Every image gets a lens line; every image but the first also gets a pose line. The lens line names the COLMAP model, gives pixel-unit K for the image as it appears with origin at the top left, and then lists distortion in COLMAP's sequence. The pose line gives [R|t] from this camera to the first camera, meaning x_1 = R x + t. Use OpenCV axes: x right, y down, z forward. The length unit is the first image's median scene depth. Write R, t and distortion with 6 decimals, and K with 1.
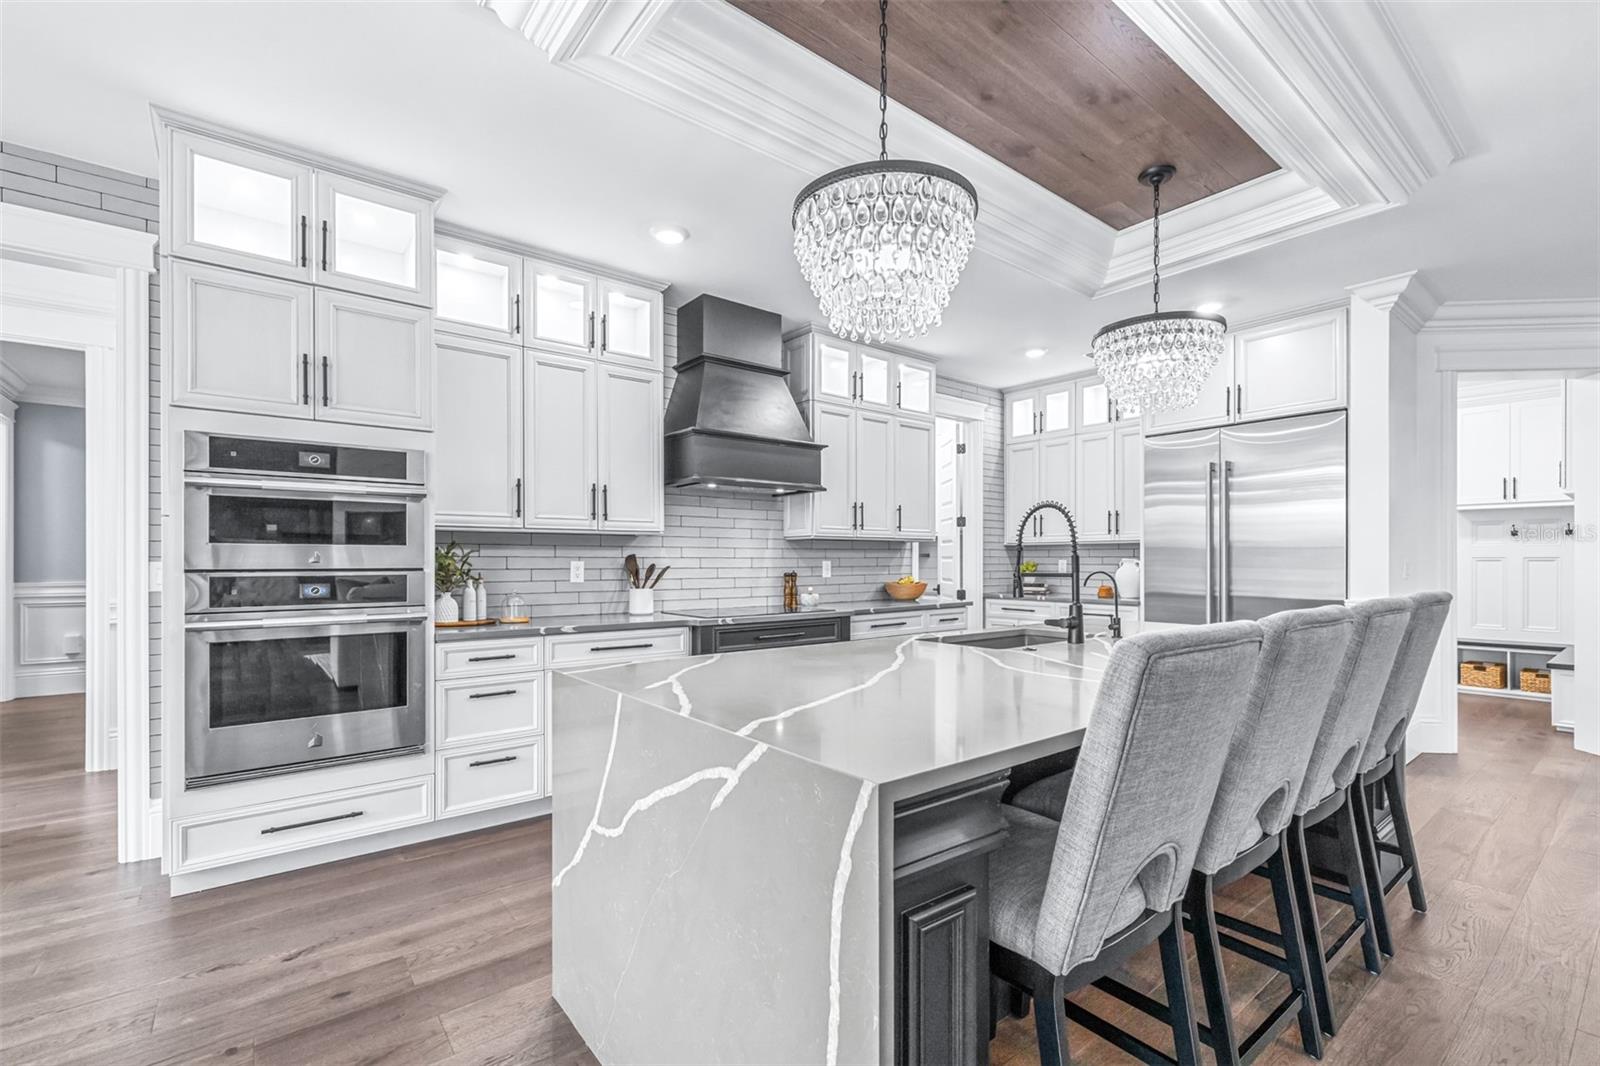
lens RADIAL K [[699.7, 0, 803.5], [0, 699.7, 561.9], [0, 0, 1]] dist [0.000647, 0.000255]
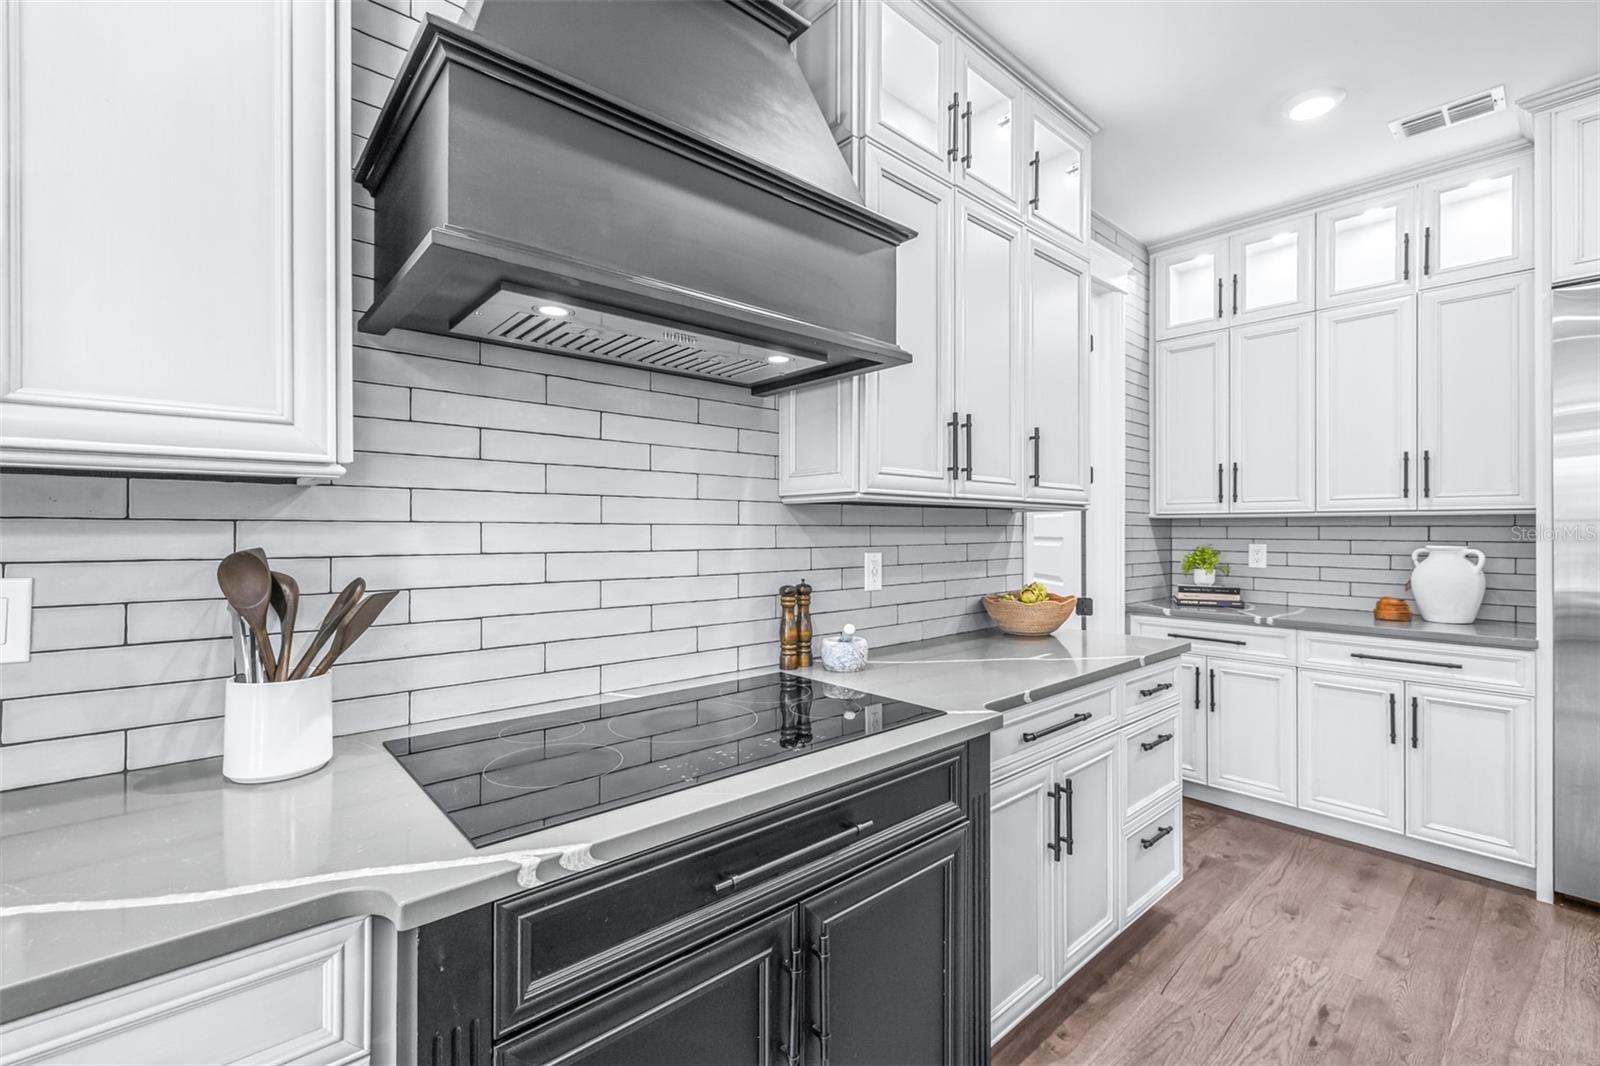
lens RADIAL K [[688.9, 0, 799.3], [0, 688.9, 527.7], [0, 0, 1]] dist [0.002132, -0.000308]
pose [[0.998743, 0.003924, 0.049973, -0.043215], [-0.003695, 0.999982, -0.004680, -0.018444], [-0.049991, 0.004490, 0.998740, 0.711805]]
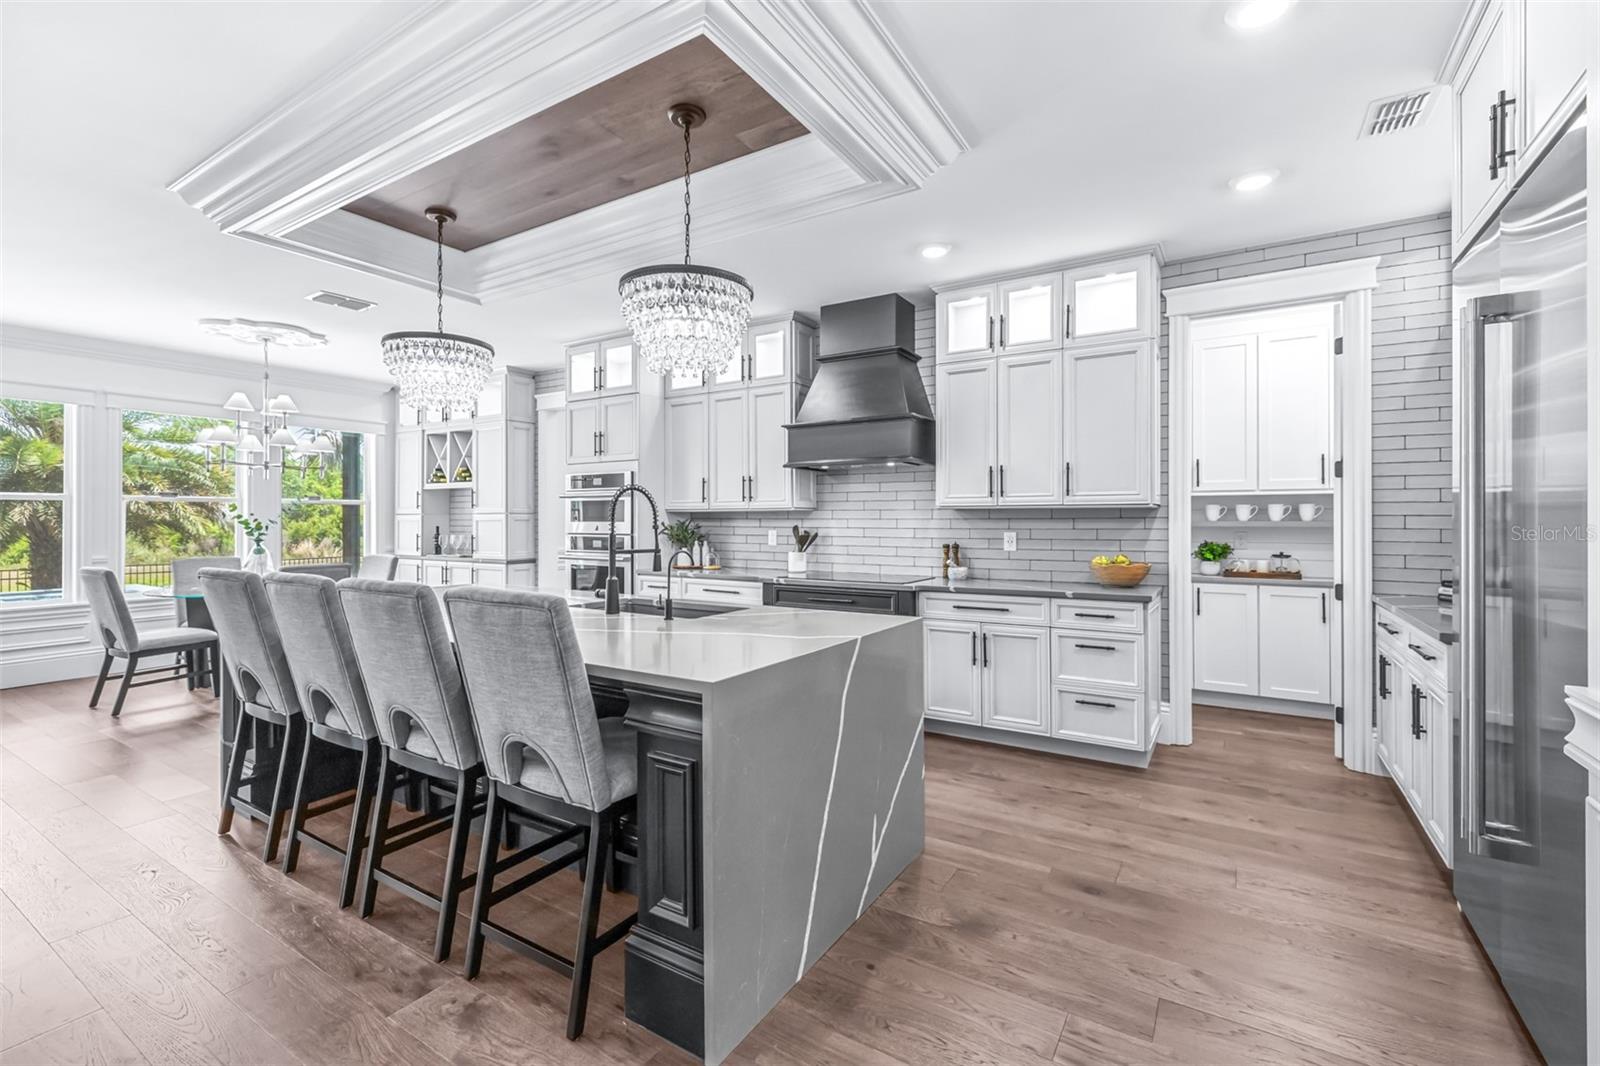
lens RADIAL K [[695.2, 0, 799.3], [0, 695.2, 525.8], [0, 0, 1]] dist [0.004639, 0.000492]
pose [[0.330607, 0.009912, -0.943716, 0.961319], [-0.000320, 0.999946, 0.010390, -0.022883], [0.943768, -0.003133, 0.330592, 0.573754]]
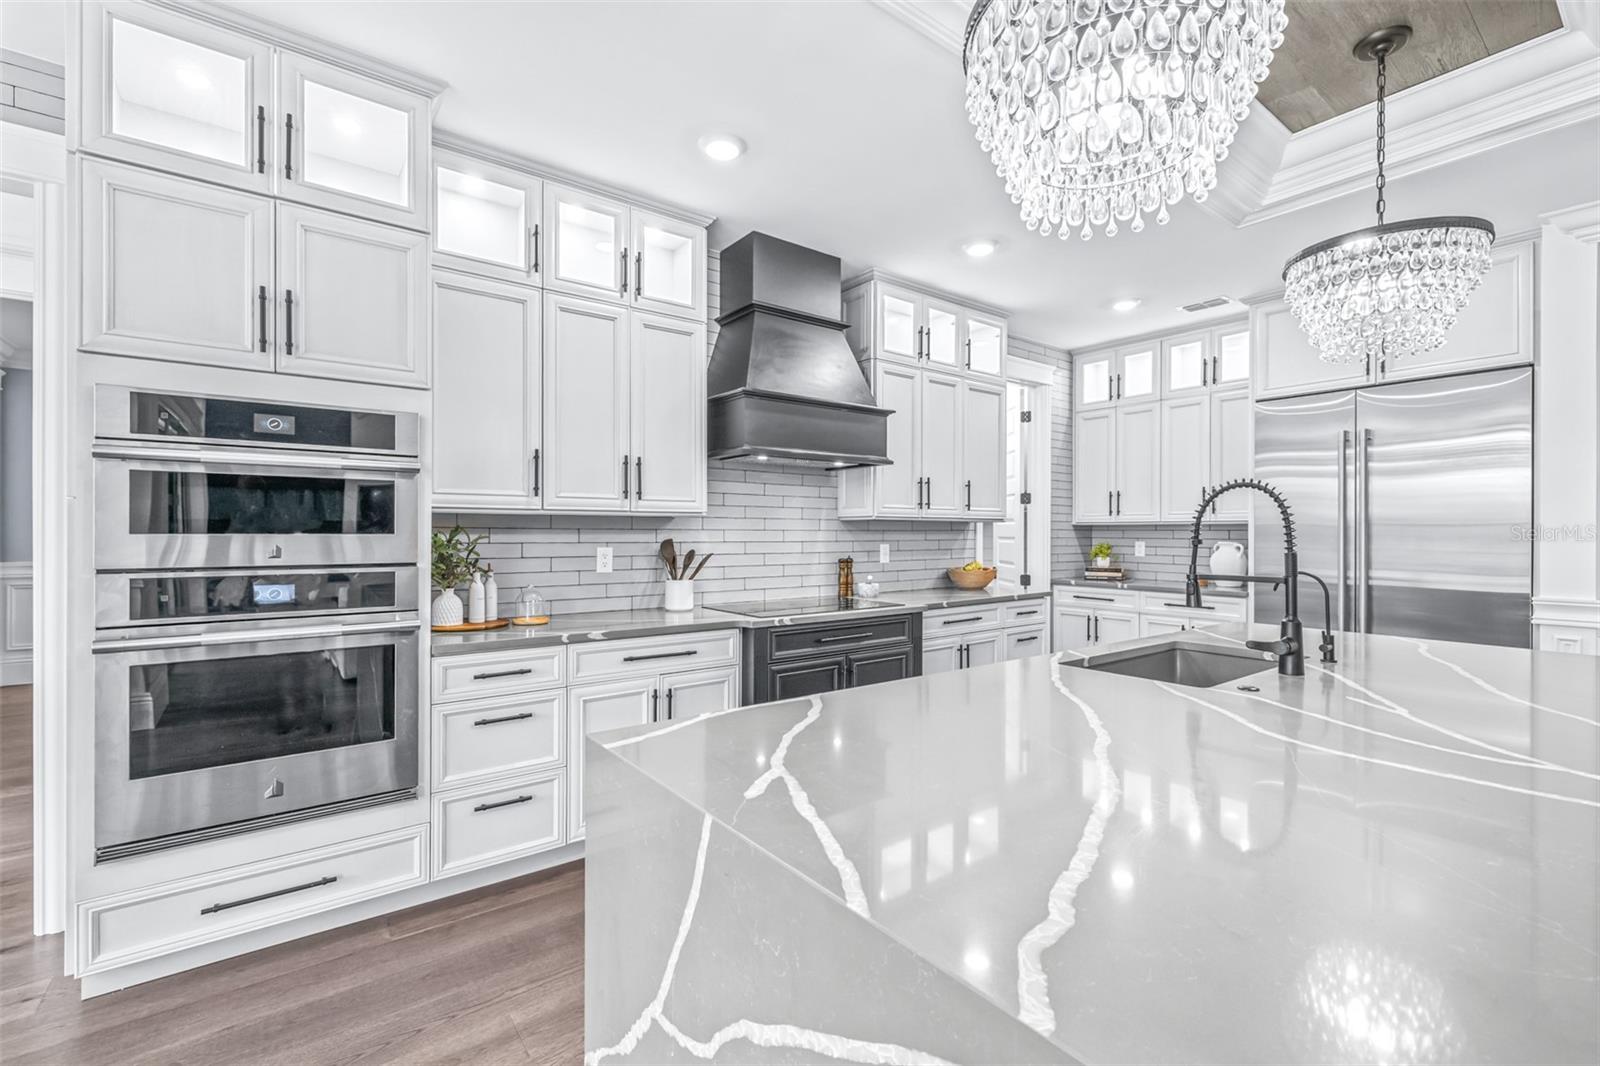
lens RADIAL K [[691.5, 0, 794.4], [0, 691.5, 533.1], [0, 0, 1]] dist [0.000593, 0.000184]
pose [[0.999578, 0.003448, -0.028850, -0.068029], [-0.003461, 0.999994, -0.000388, -0.017997], [0.028848, 0.000488, 0.999584, 0.166518]]
